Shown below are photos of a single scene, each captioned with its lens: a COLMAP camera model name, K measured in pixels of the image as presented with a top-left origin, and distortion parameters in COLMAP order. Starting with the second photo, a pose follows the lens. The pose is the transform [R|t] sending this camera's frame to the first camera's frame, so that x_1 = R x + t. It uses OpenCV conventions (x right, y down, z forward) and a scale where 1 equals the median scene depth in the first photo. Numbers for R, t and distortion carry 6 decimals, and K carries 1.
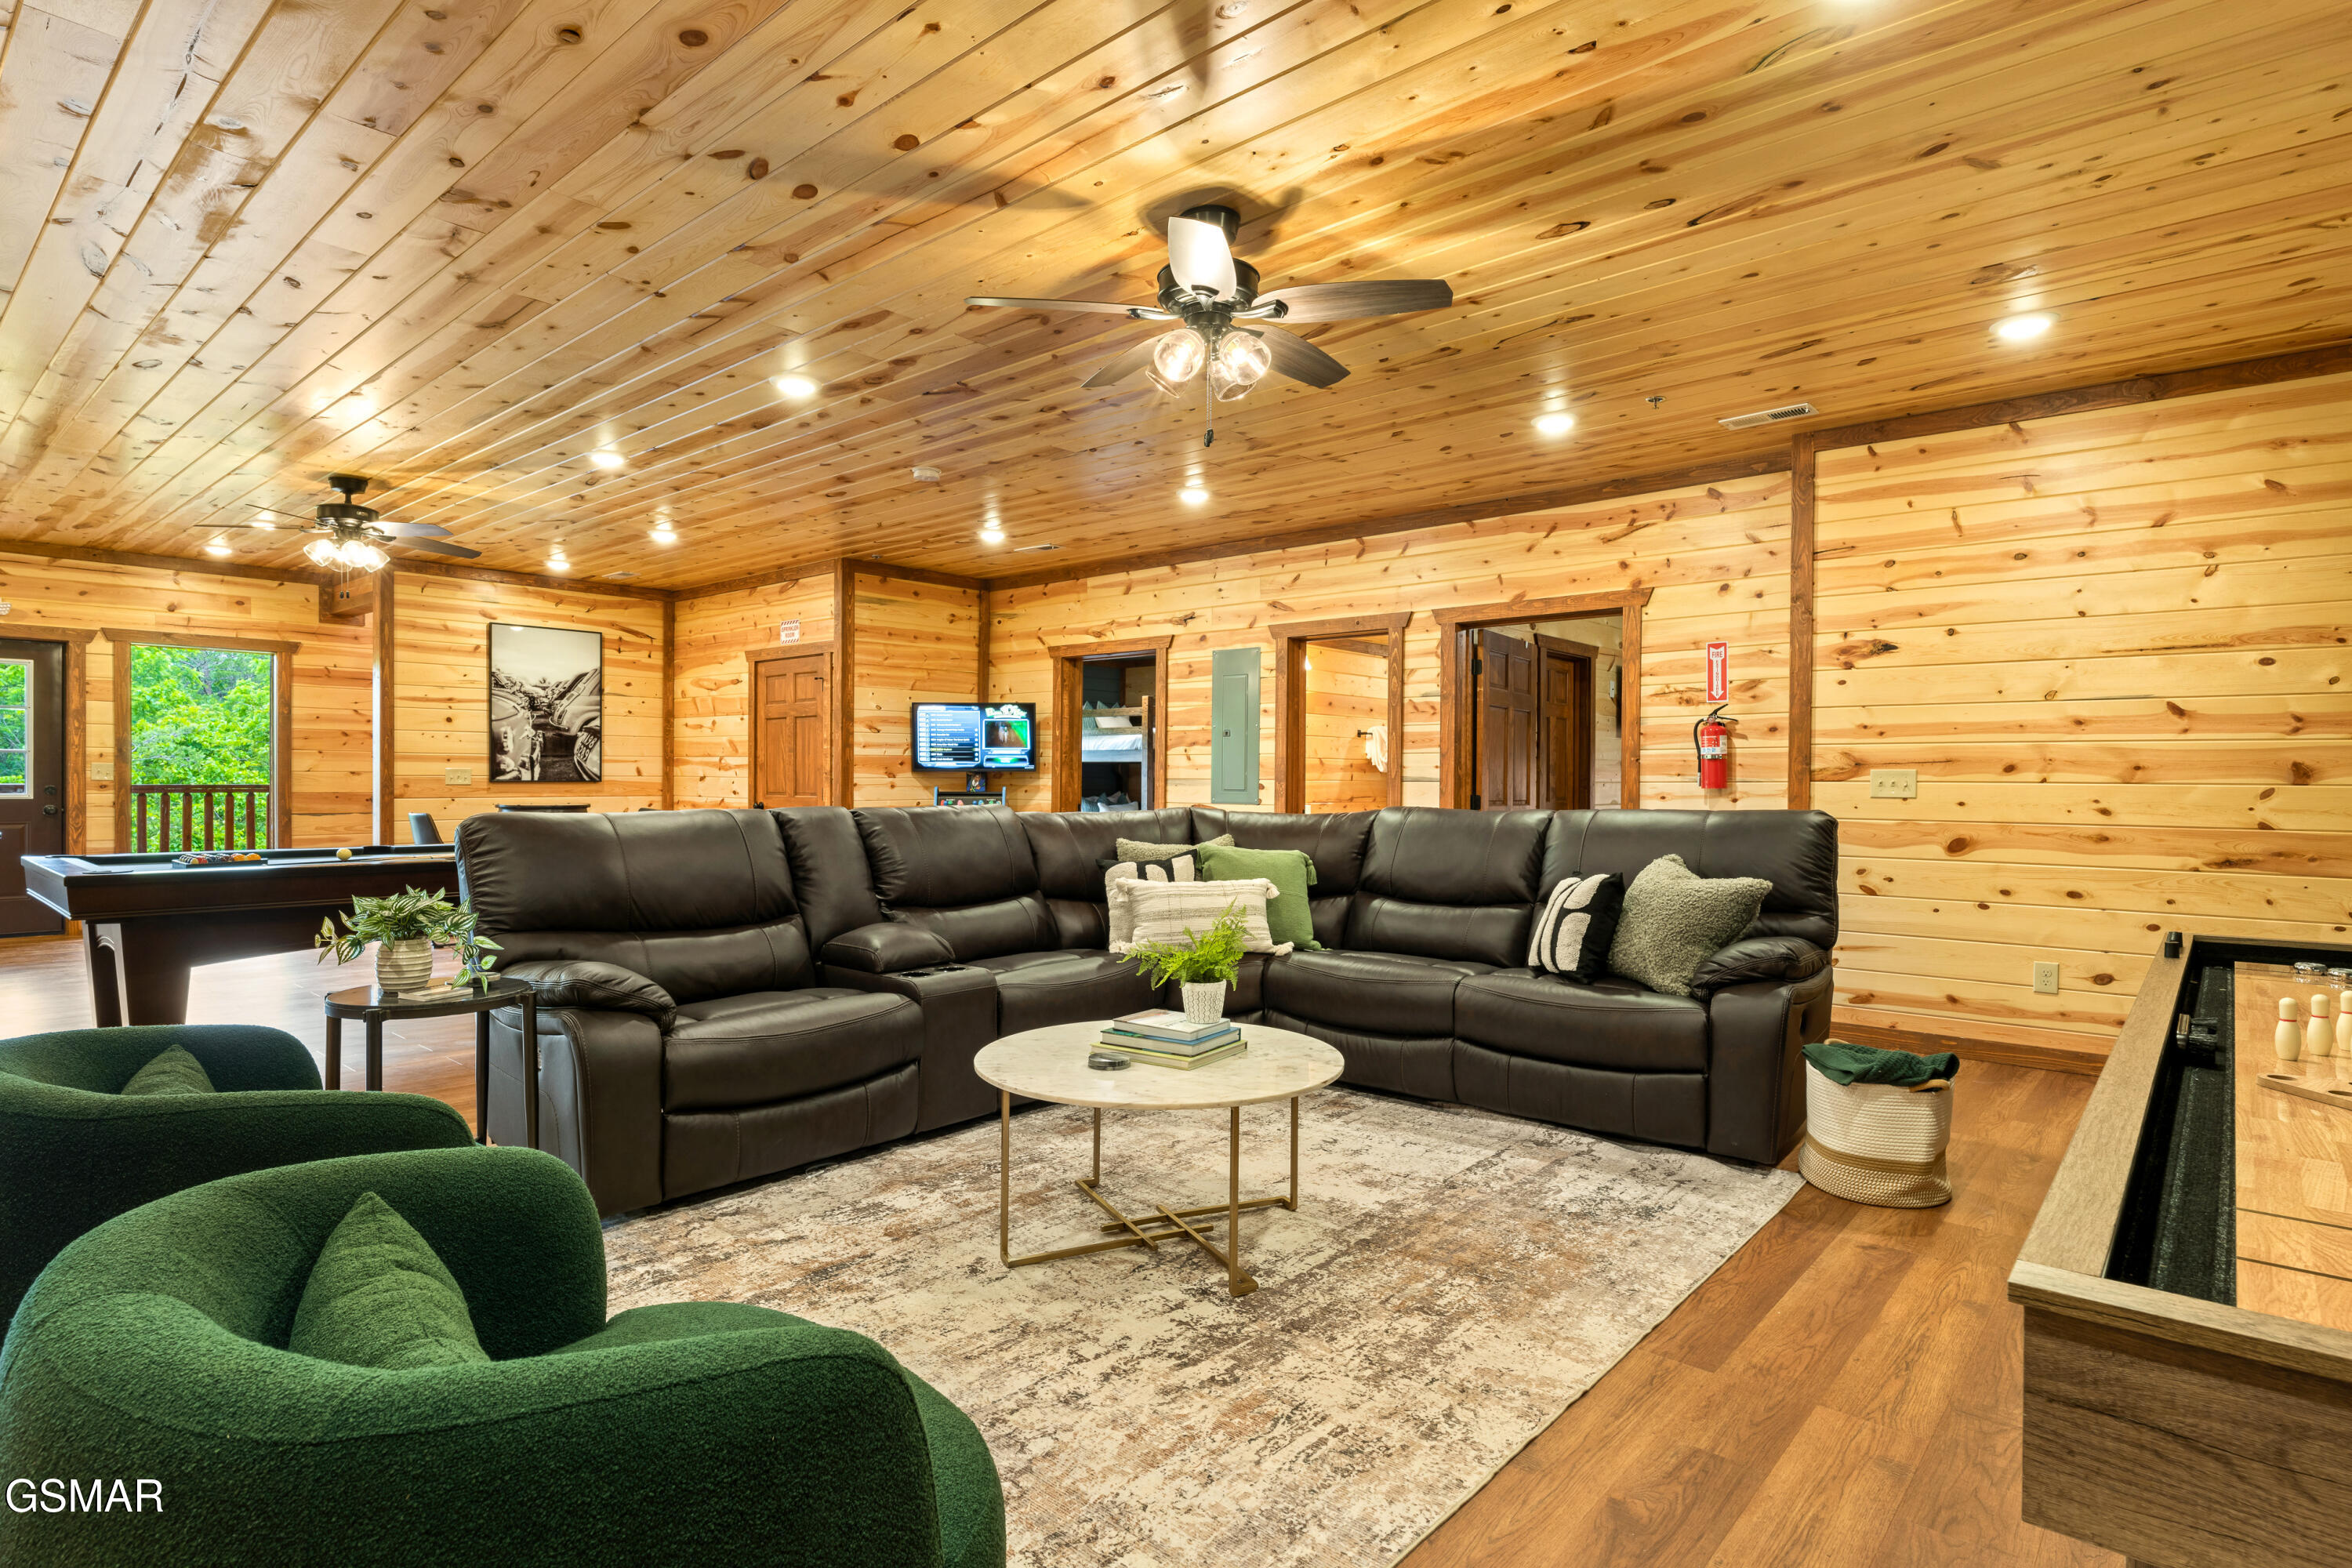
lens RADIAL K [[1204.1, 0, 1176.0], [0, 1204.1, 784.0], [0, 0, 1]] dist [0.000597, 0.000011]
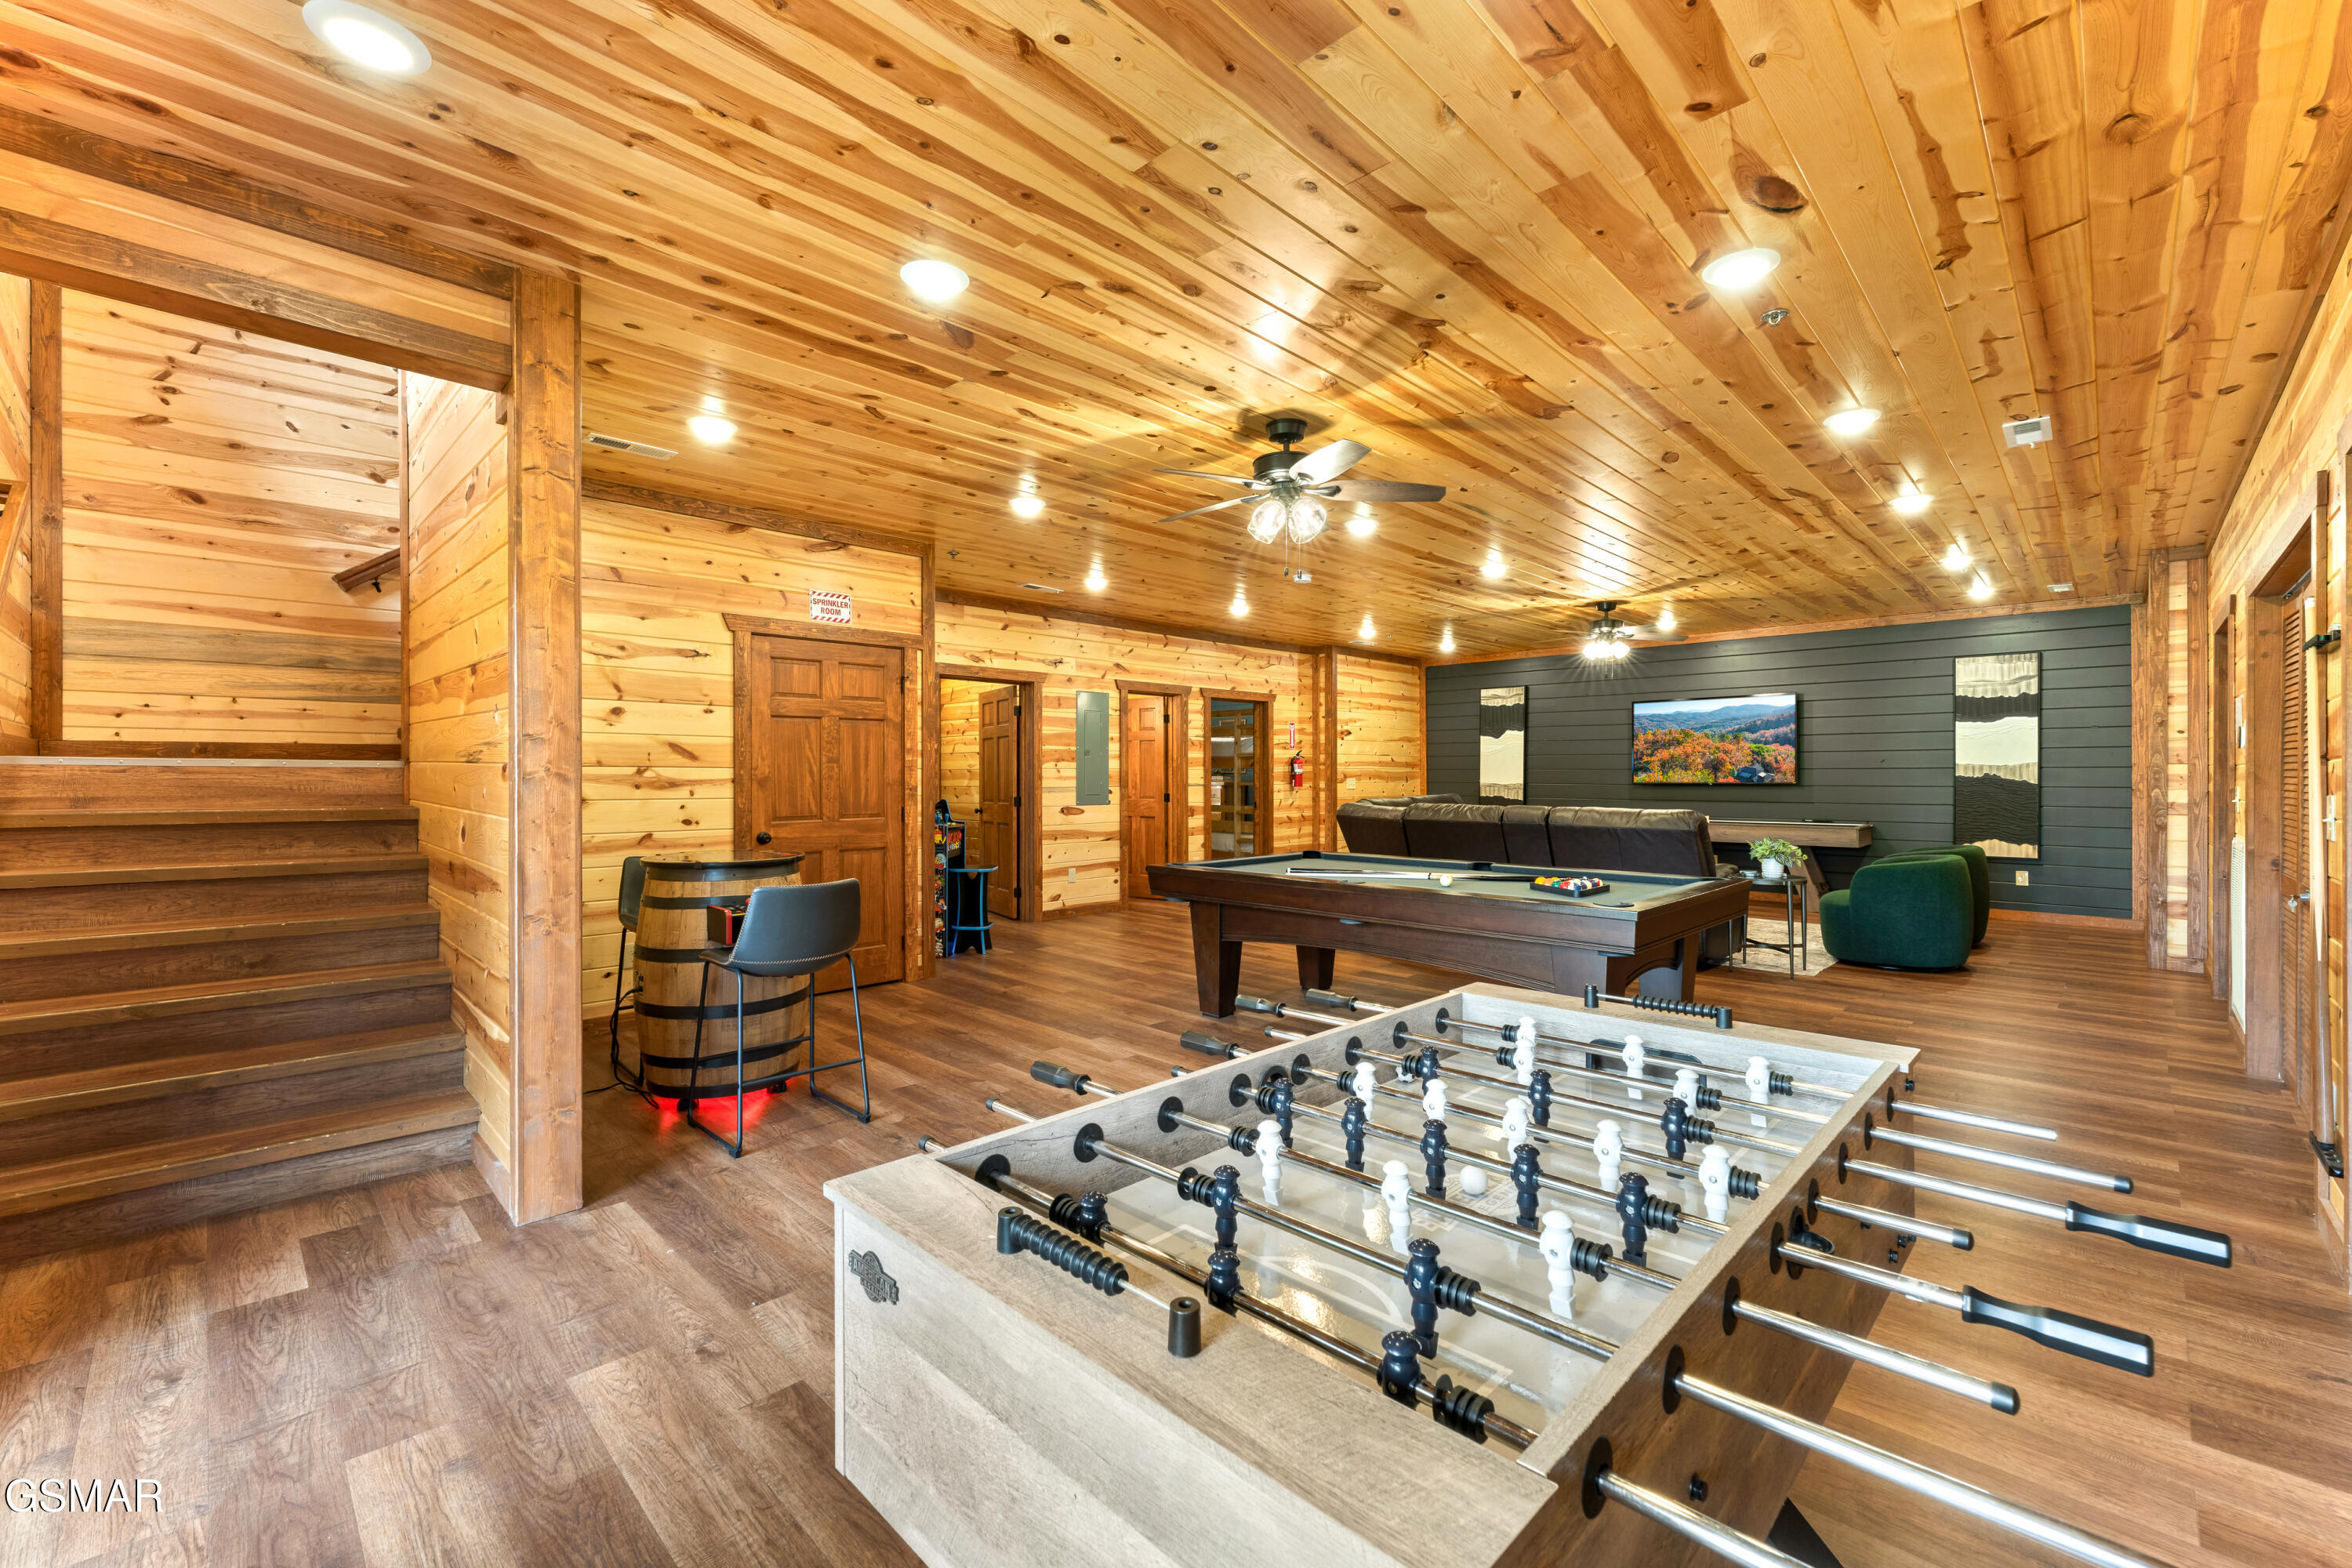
lens RADIAL K [[959.4, 0, 1178.3], [0, 959.4, 758.9], [0, 0, 1]] dist [-0.001154, -0.000541]
pose [[0.054015, 0.007290, 0.998513, -1.042066], [0.003623, 0.999965, -0.007496, -0.027118], [-0.998534, 0.004022, 0.053987, 0.846580]]
